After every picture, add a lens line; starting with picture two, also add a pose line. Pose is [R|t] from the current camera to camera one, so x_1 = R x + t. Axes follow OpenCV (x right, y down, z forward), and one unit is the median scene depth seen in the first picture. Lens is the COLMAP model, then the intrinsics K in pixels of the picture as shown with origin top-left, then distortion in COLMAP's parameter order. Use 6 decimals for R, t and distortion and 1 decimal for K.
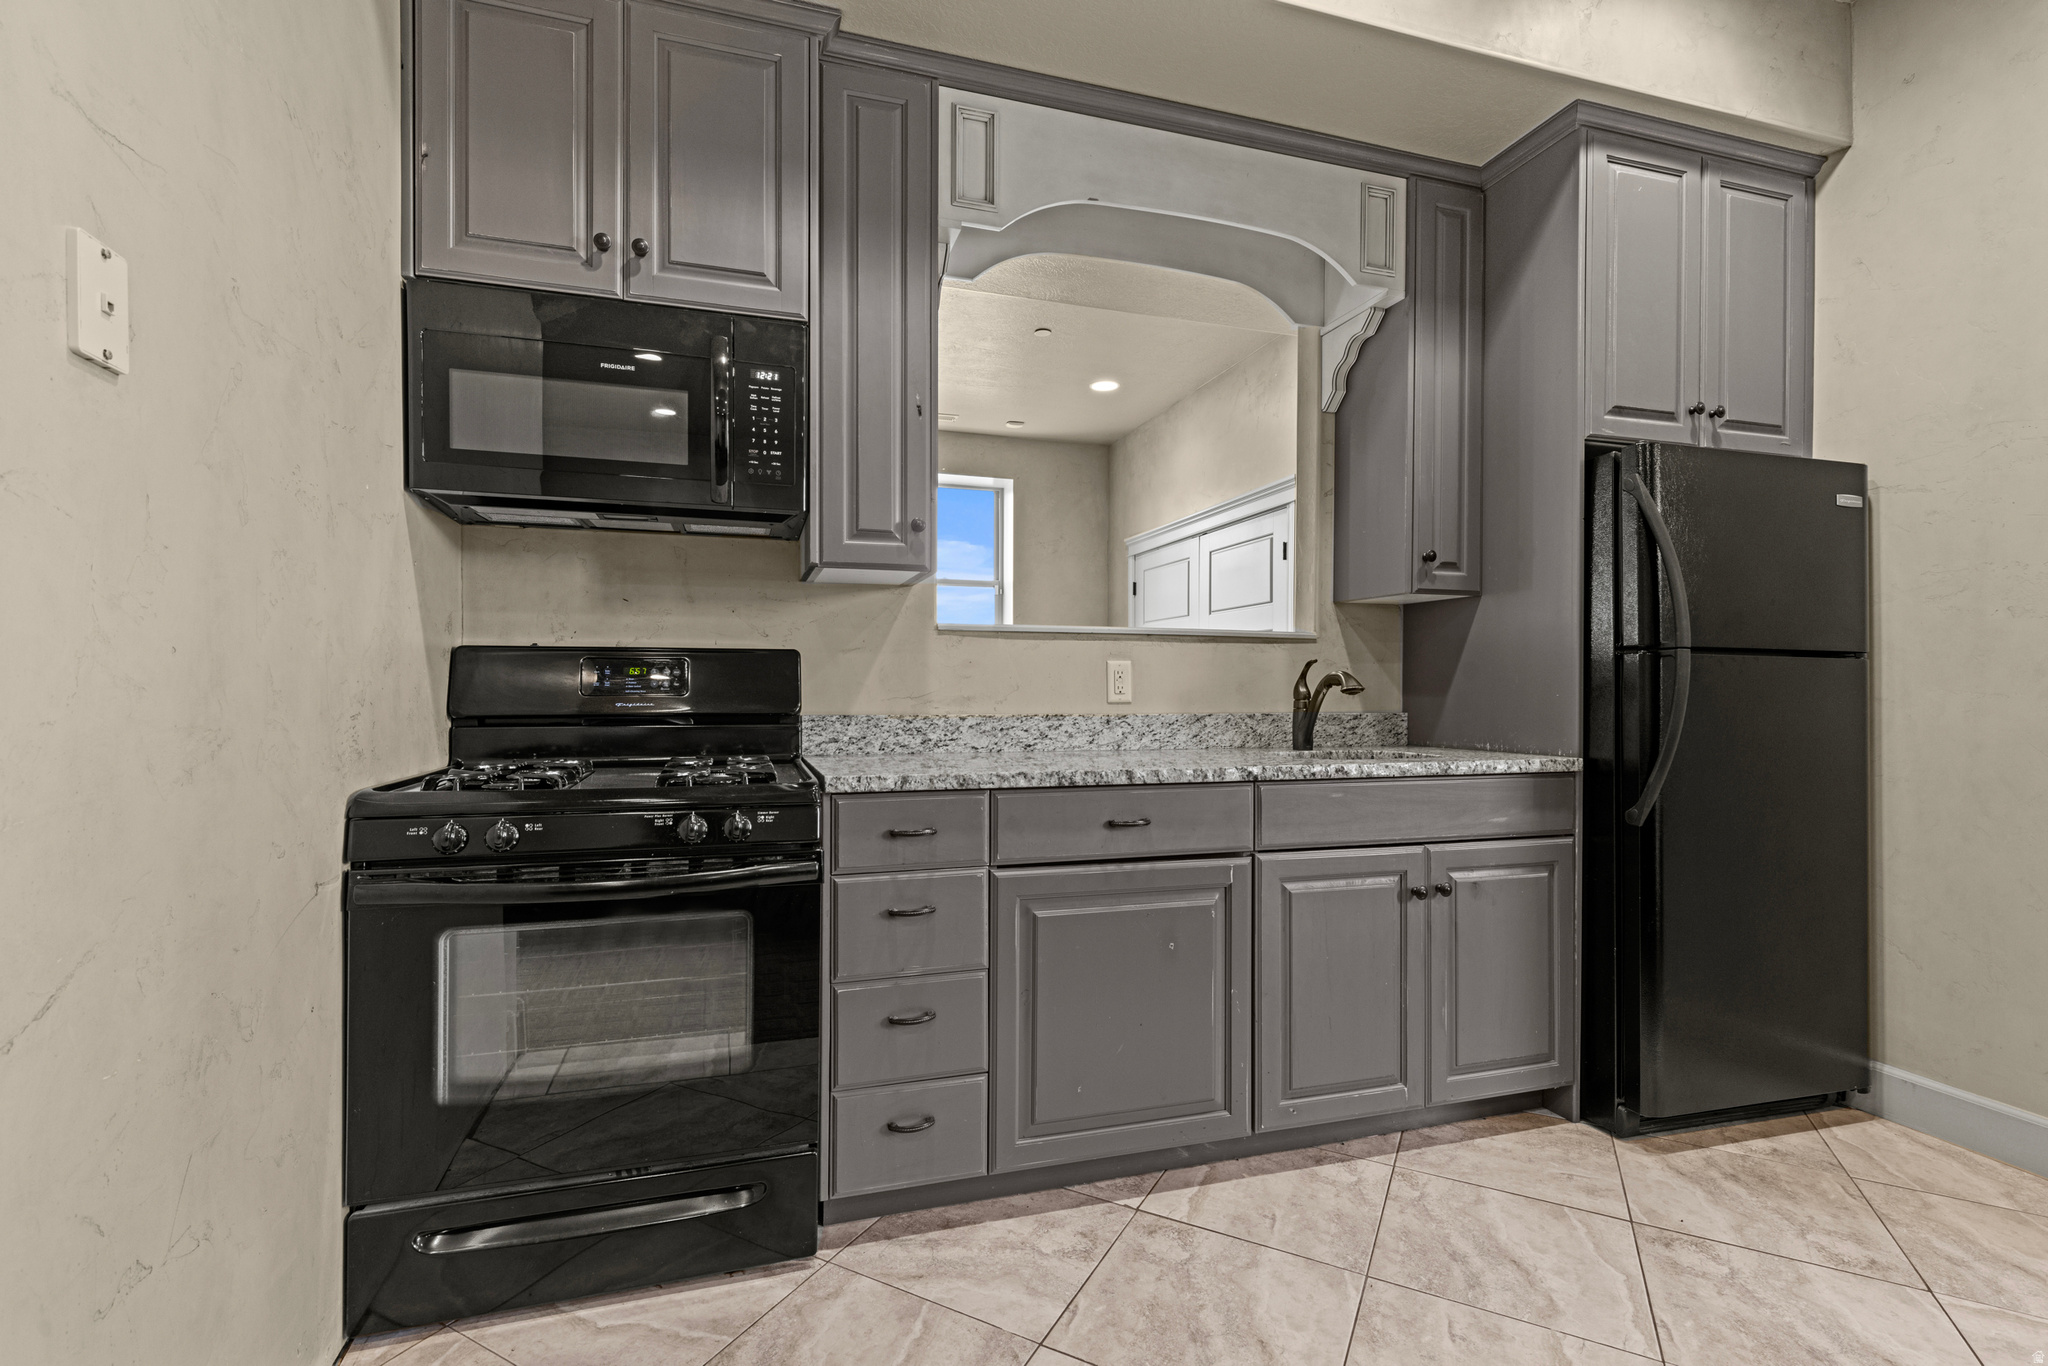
lens RADIAL K [[940.0, 0, 987.6], [0, 940.0, 685.0], [0, 0, 1]] dist [0.002953, 0.000211]
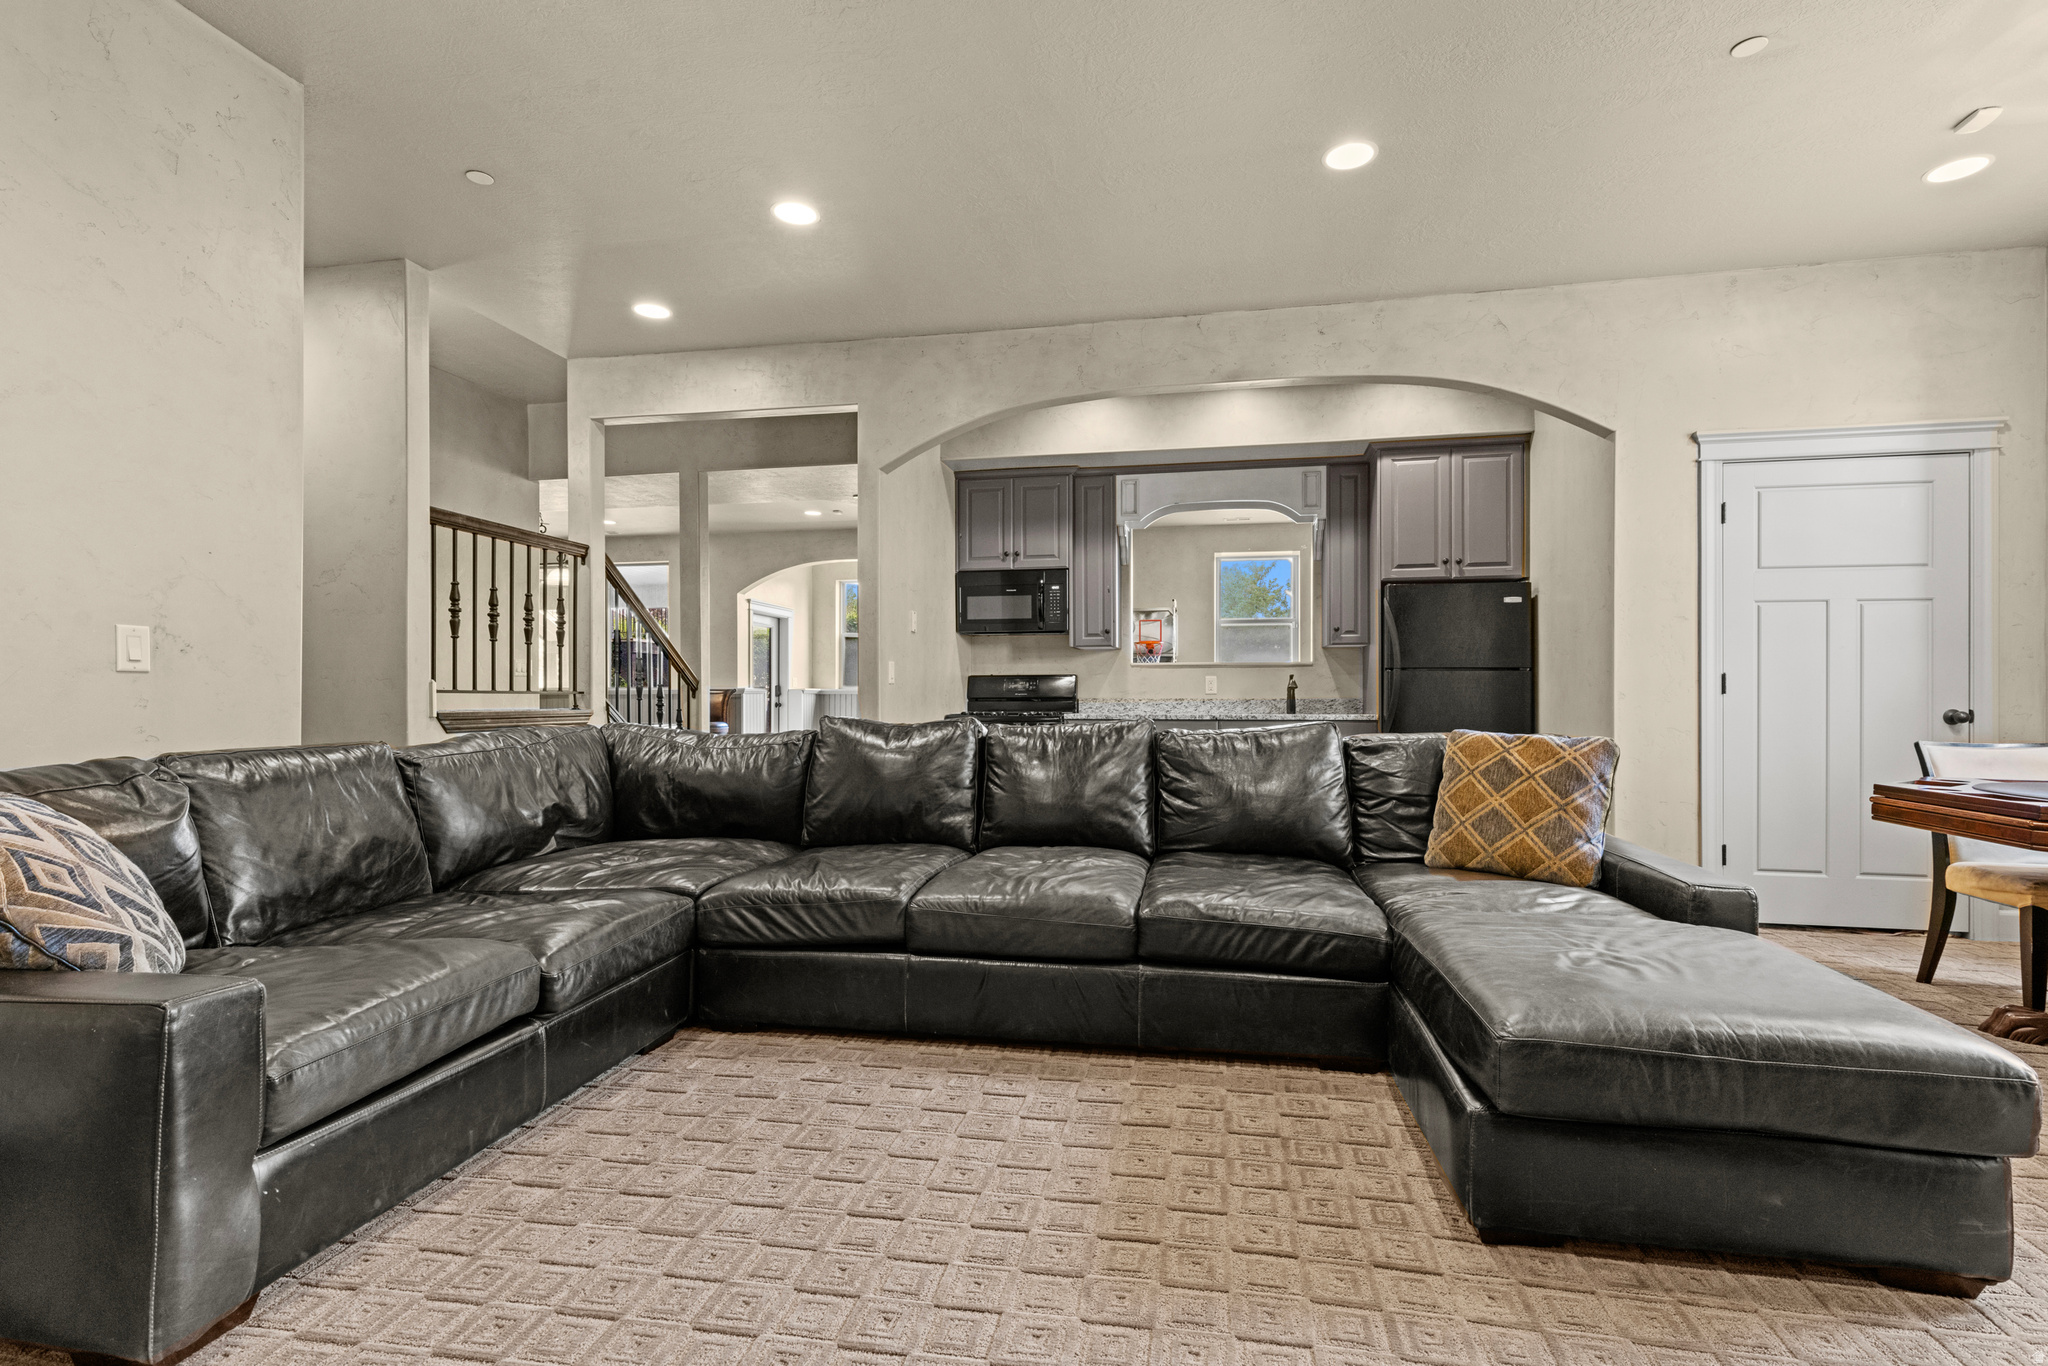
lens RADIAL K [[940.0, 0, 1026.4], [0, 940.0, 691.1], [0, 0, 1]] dist [0.002953, 0.000211]
pose [[0.892119, -0.007513, -0.451738, 0.986568], [0.005083, 0.999965, -0.006592, 0.030746], [0.451772, 0.003584, 0.892126, -1.657523]]
